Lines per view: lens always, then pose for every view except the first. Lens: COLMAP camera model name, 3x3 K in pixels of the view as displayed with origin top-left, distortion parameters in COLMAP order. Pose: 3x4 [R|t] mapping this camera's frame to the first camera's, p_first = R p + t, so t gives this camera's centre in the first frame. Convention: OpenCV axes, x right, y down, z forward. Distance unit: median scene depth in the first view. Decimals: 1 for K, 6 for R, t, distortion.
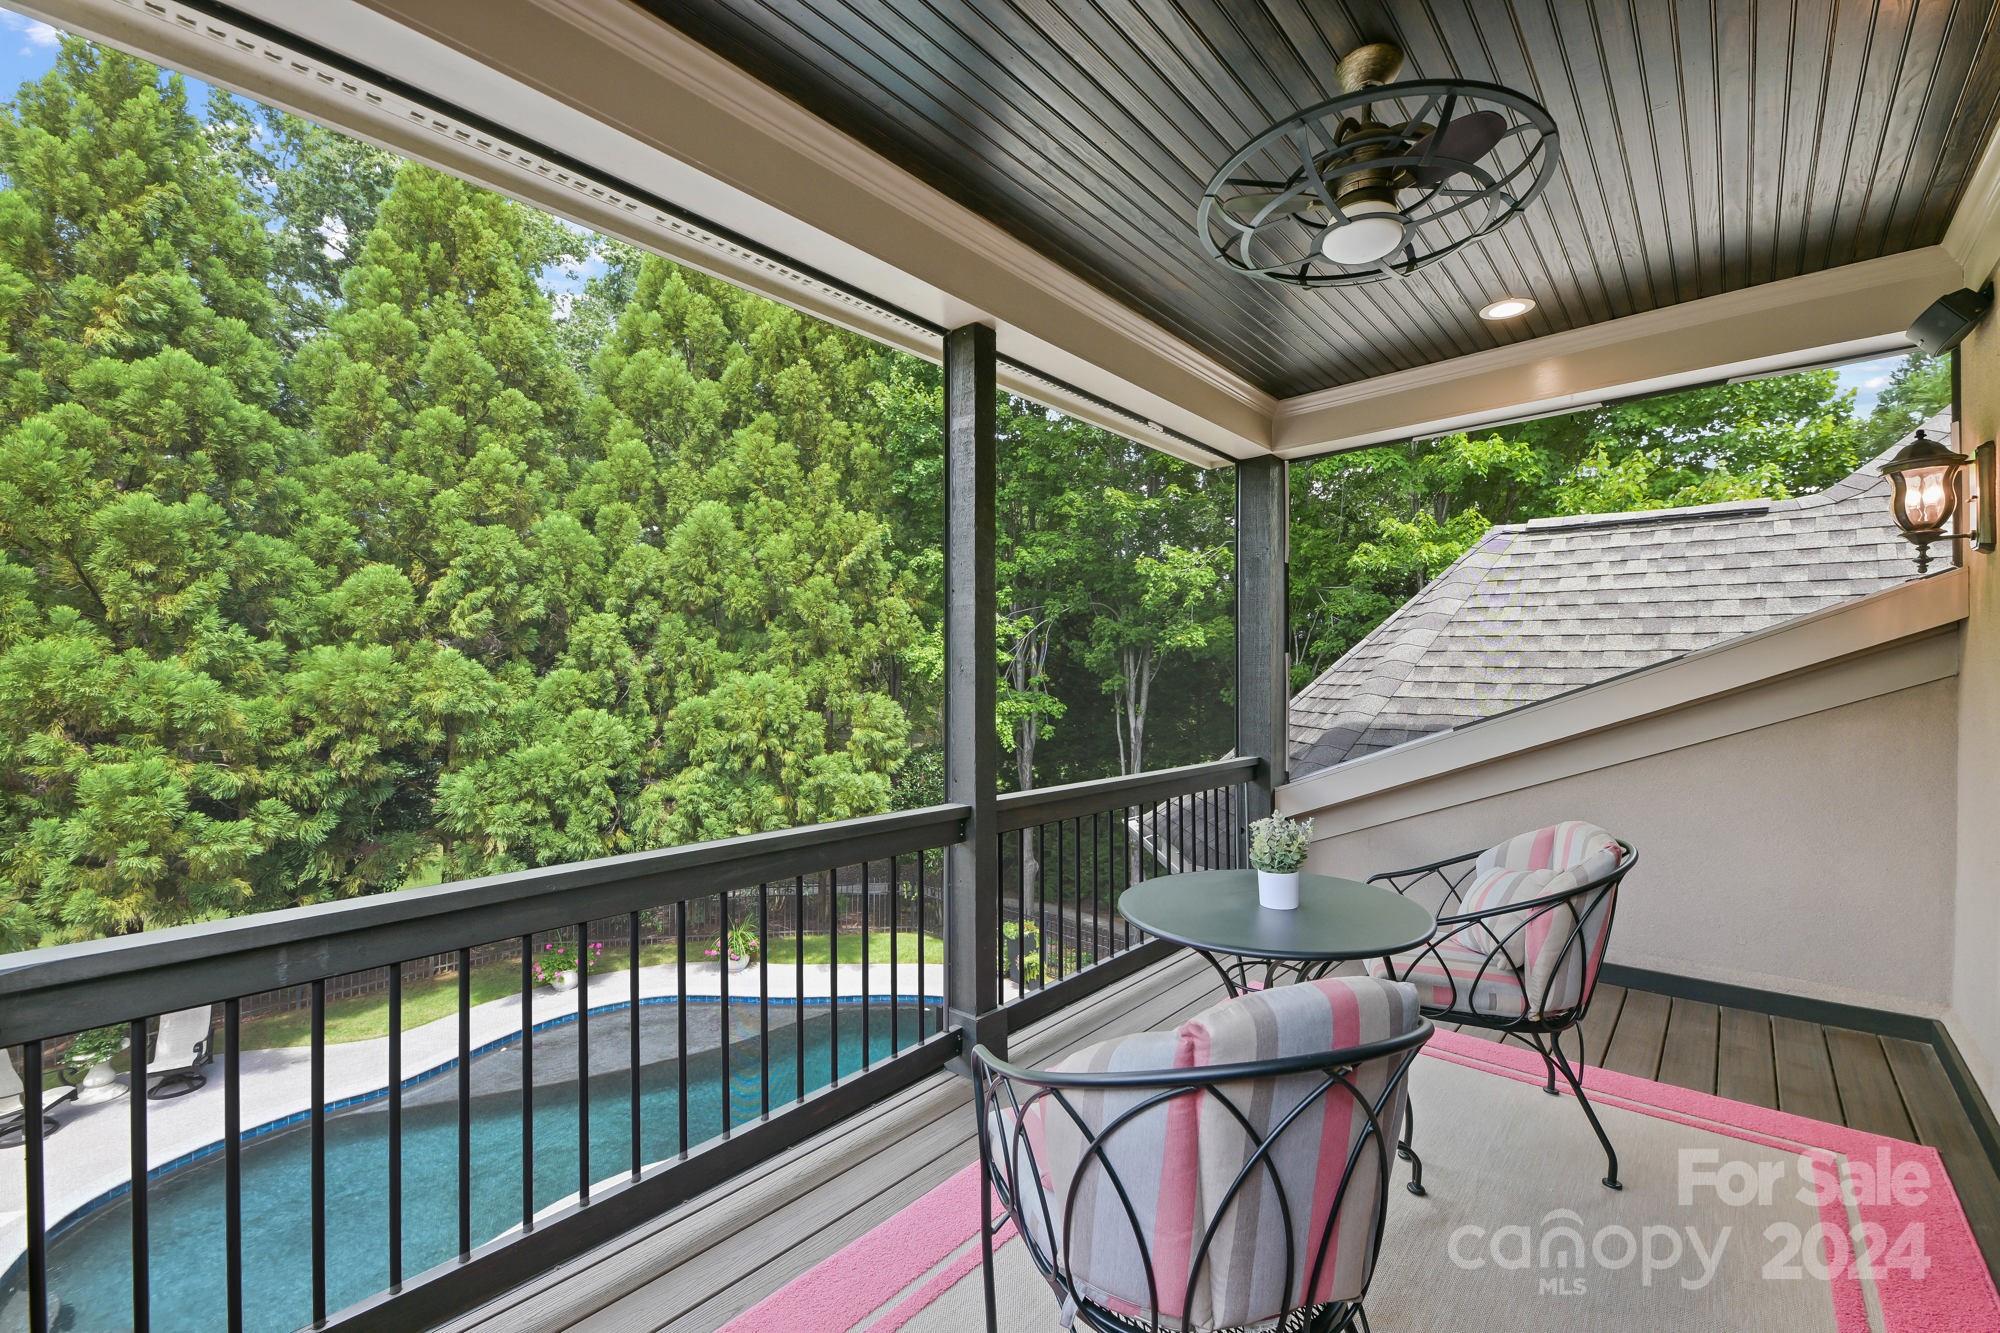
lens RADIAL K [[818.4, 0, 1041.6], [0, 818.4, 670.8], [0, 0, 1]] dist [0.006943, -0.003818]
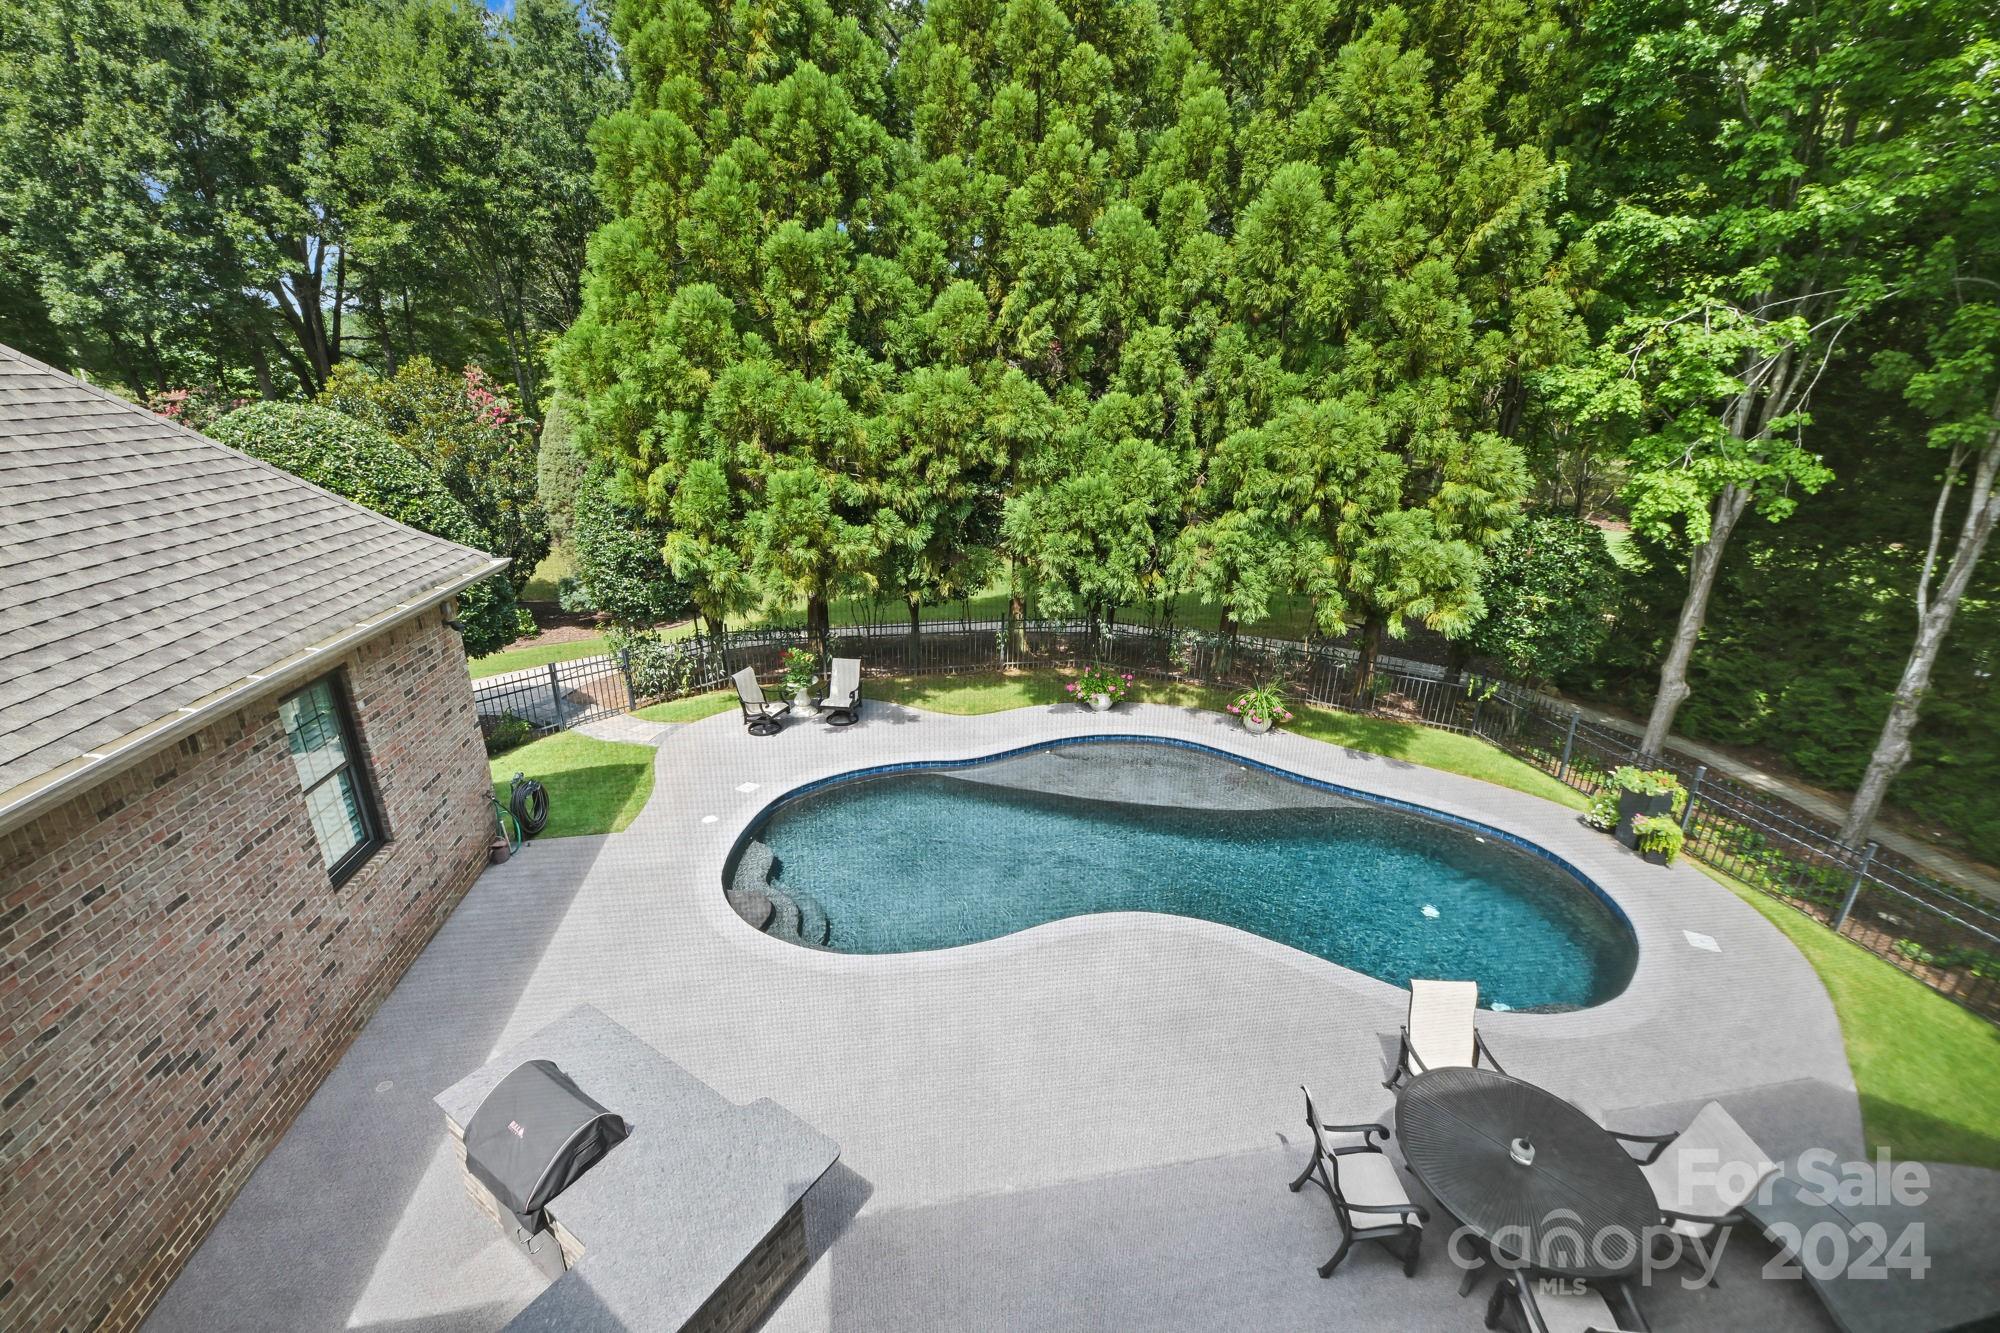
lens RADIAL K [[818.4, 0, 995.0], [0, 818.4, 663.2], [0, 0, 1]] dist [0.006943, -0.003818]
pose [[0.772002, 0.214229, -0.598430, -0.070599], [-0.014251, 0.947087, 0.320659, -0.007366], [0.635461, -0.239022, 0.734206, 0.166421]]
